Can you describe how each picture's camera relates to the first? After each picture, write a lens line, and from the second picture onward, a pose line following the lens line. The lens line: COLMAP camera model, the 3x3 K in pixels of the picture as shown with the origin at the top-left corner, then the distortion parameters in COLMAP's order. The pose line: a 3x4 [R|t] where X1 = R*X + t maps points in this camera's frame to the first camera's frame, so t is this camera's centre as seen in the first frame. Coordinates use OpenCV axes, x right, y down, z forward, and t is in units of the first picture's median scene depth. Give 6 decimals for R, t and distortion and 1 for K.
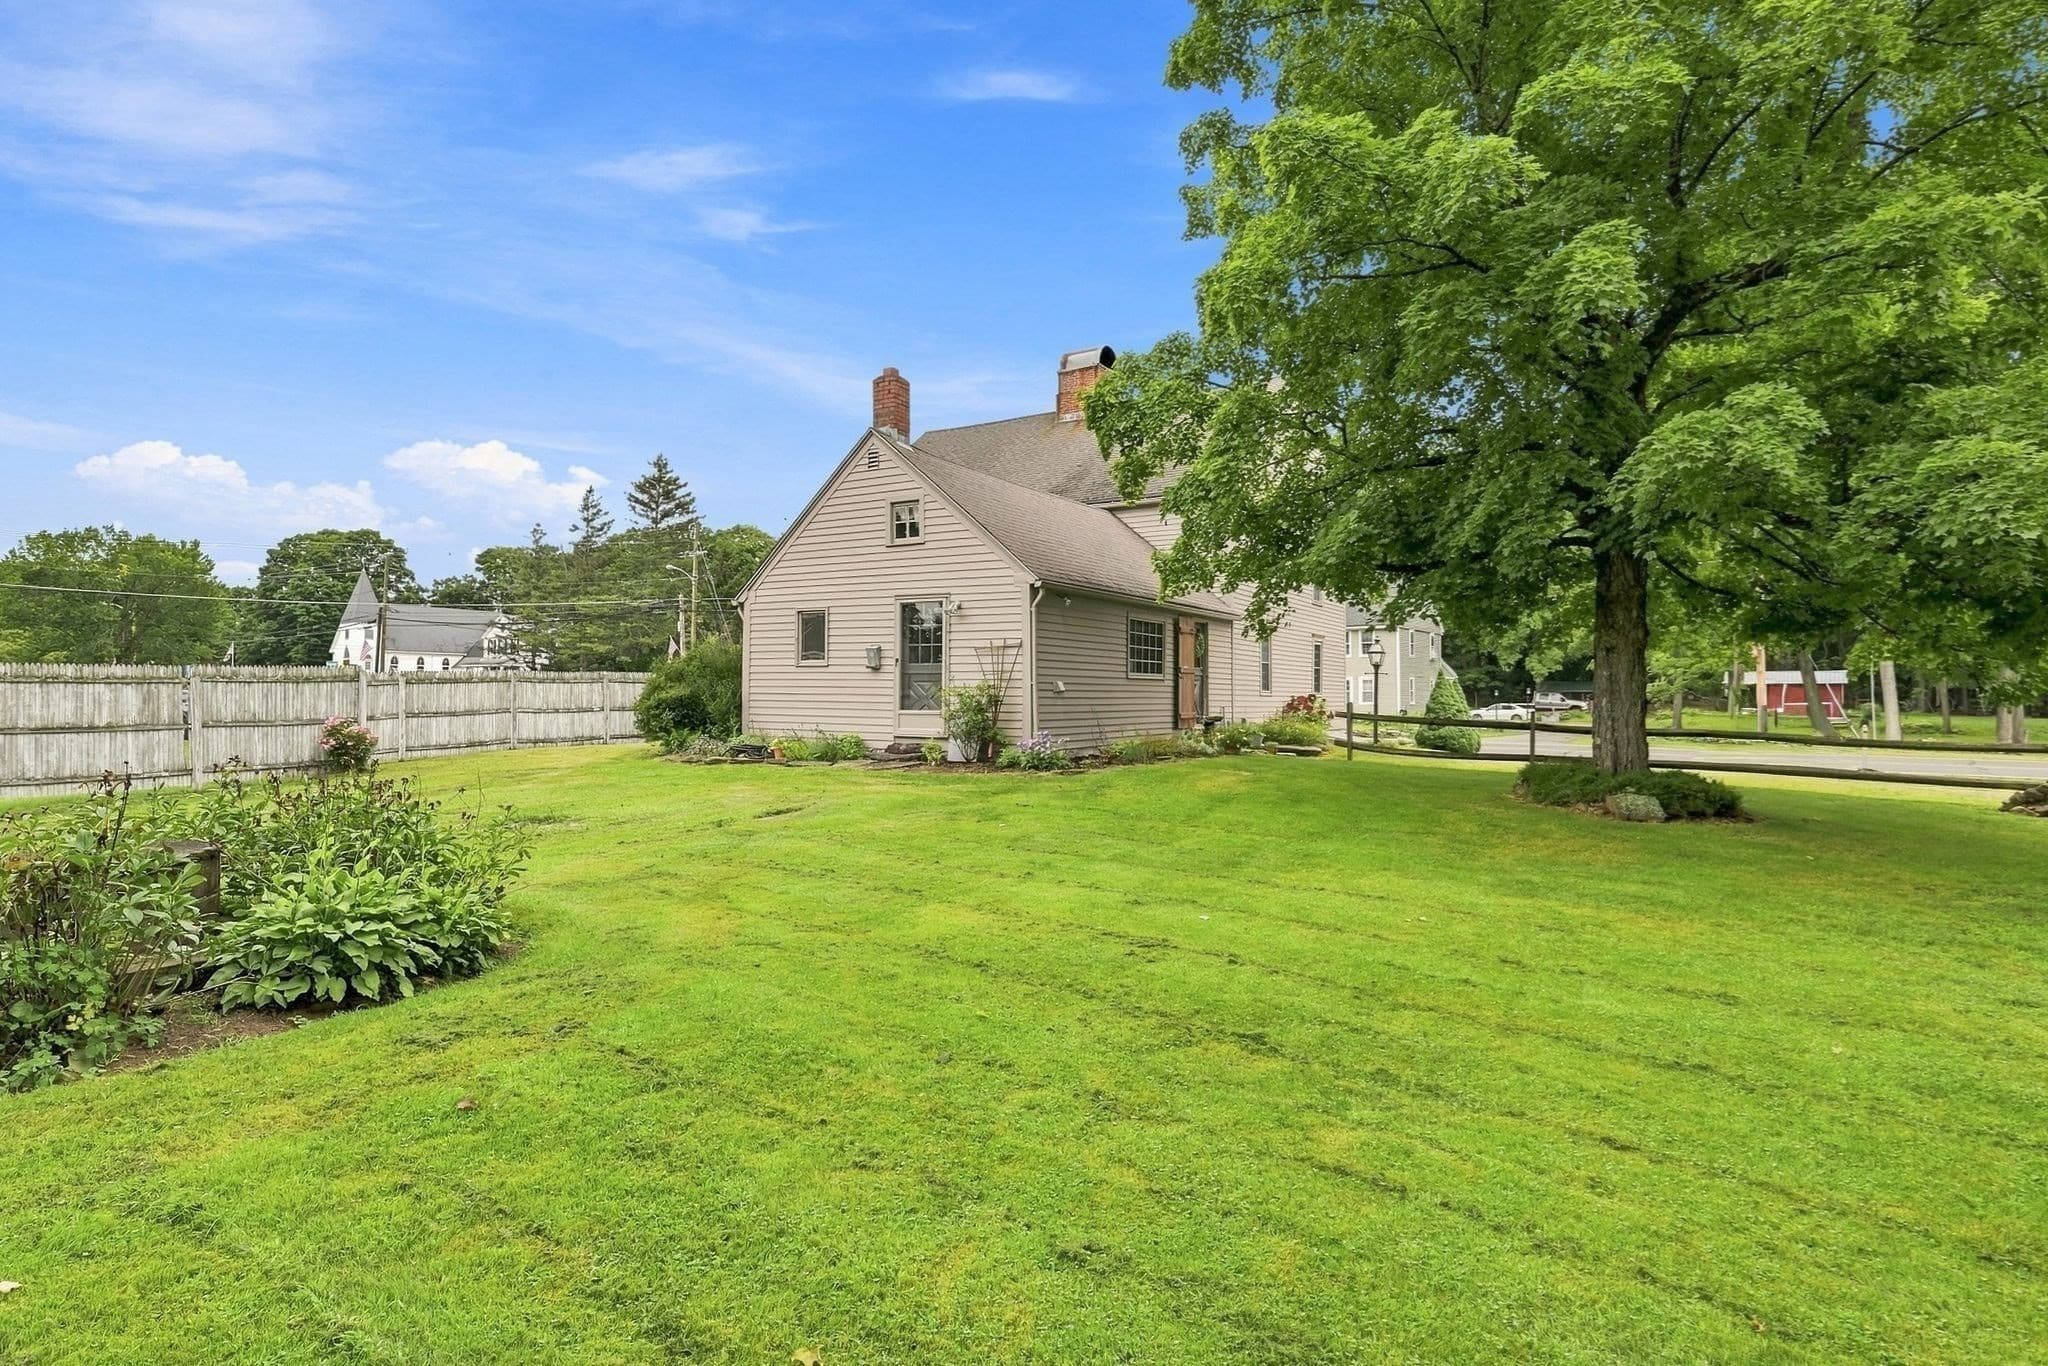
lens RADIAL K [[1086.2, 0, 1023.4], [0, 1086.2, 717.7], [0, 0, 1]] dist [-0.003632, -0.000383]
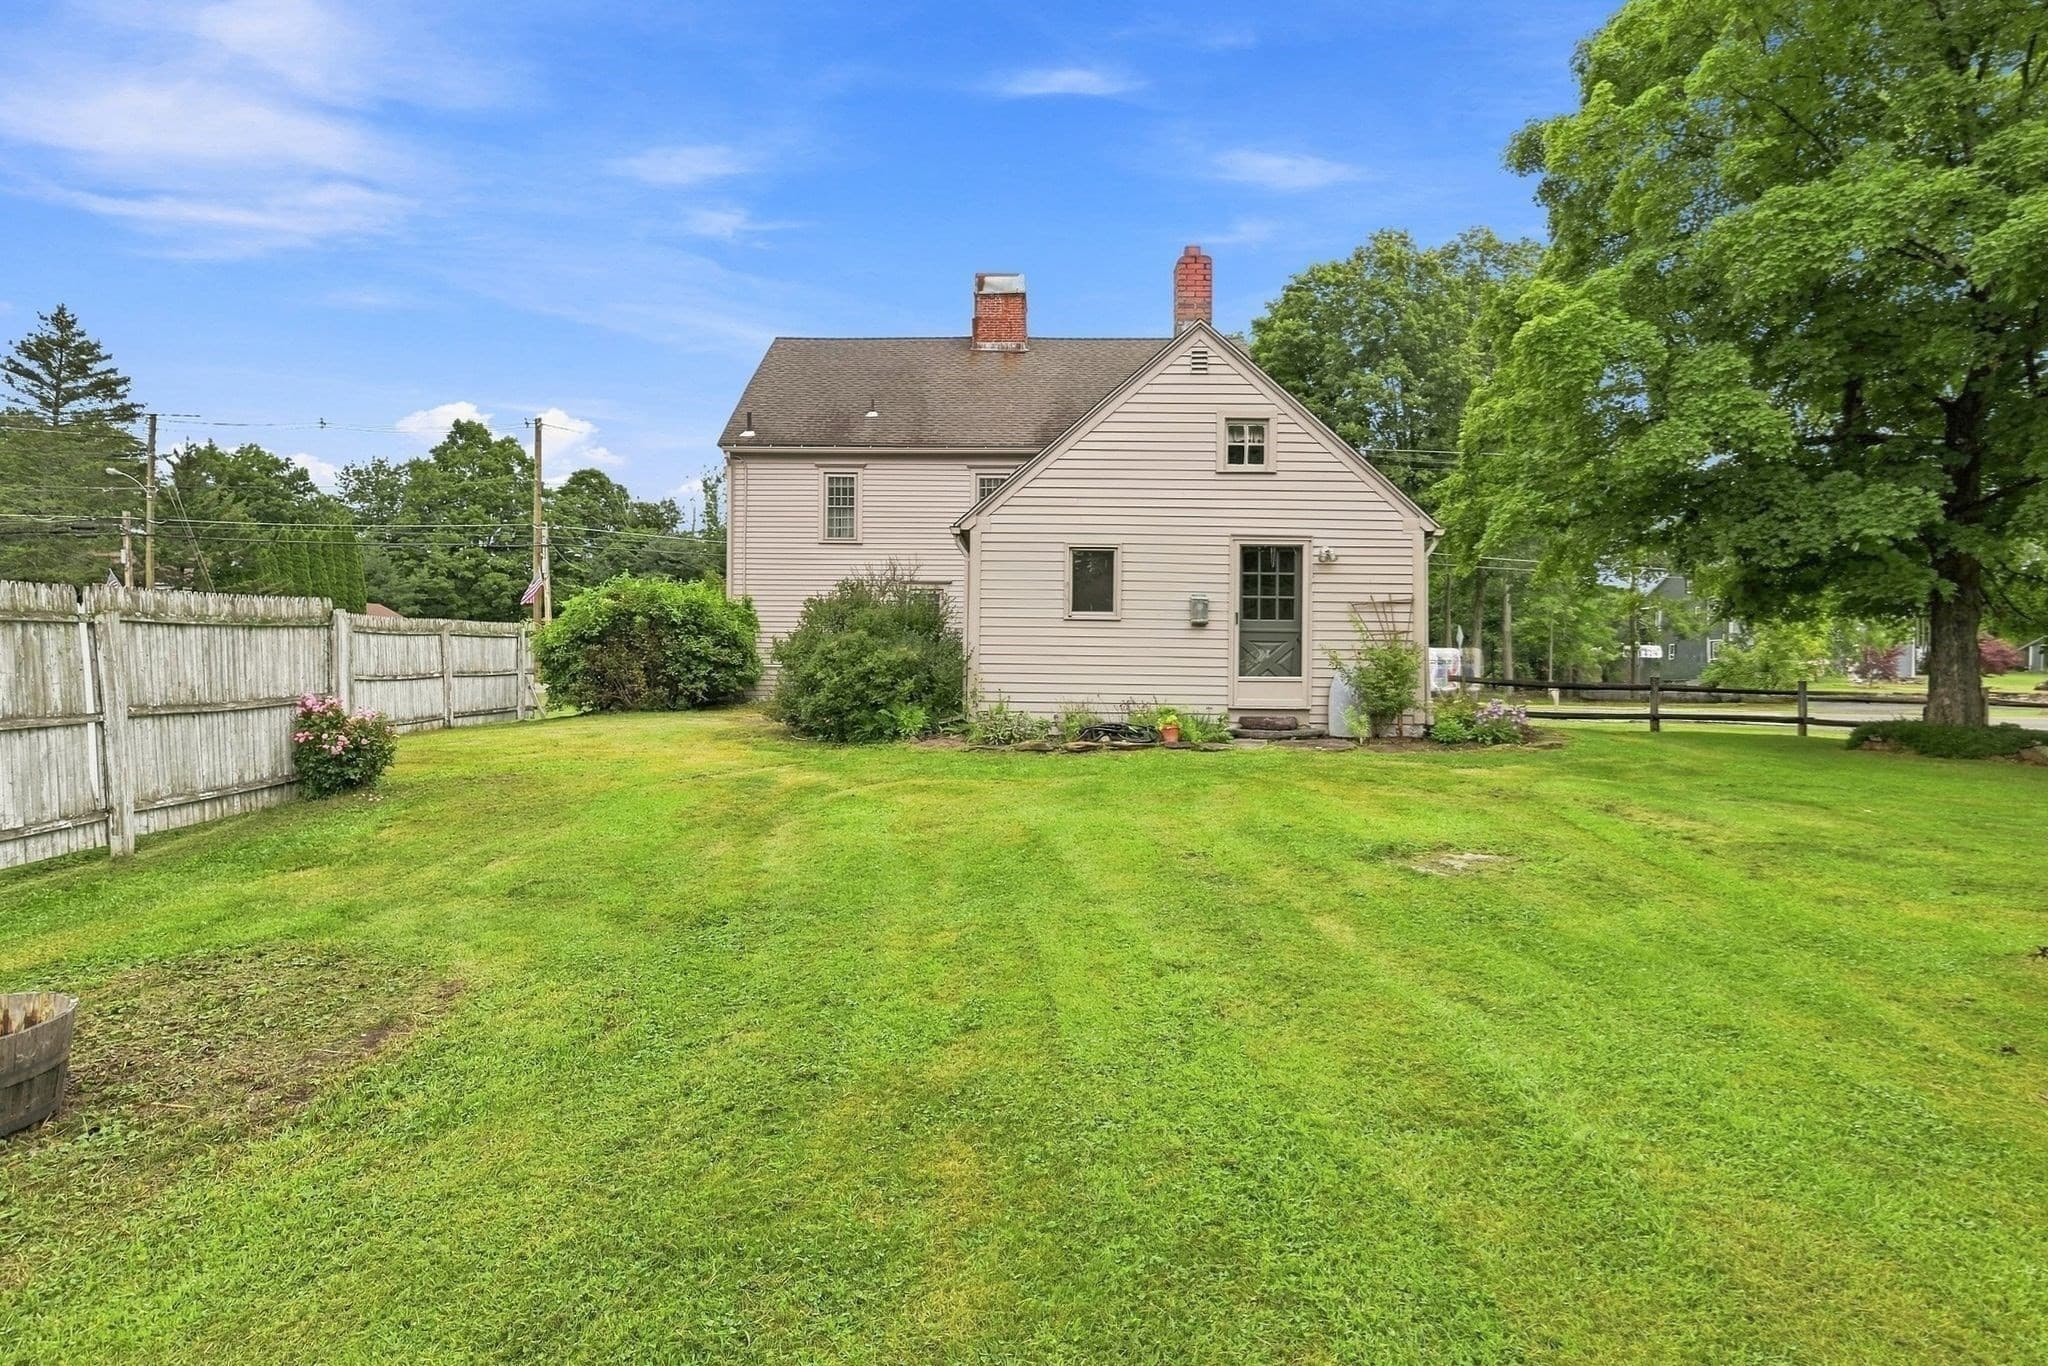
lens RADIAL K [[1053.9, 0, 1018.9], [0, 1053.9, 701.5], [0, 0, 1]] dist [0.006730, -0.000294]
pose [[0.860230, -0.015928, 0.509658, -0.646839], [0.005123, 0.999732, 0.022597, -0.007200], [-0.509881, -0.016828, 0.860080, 0.400850]]
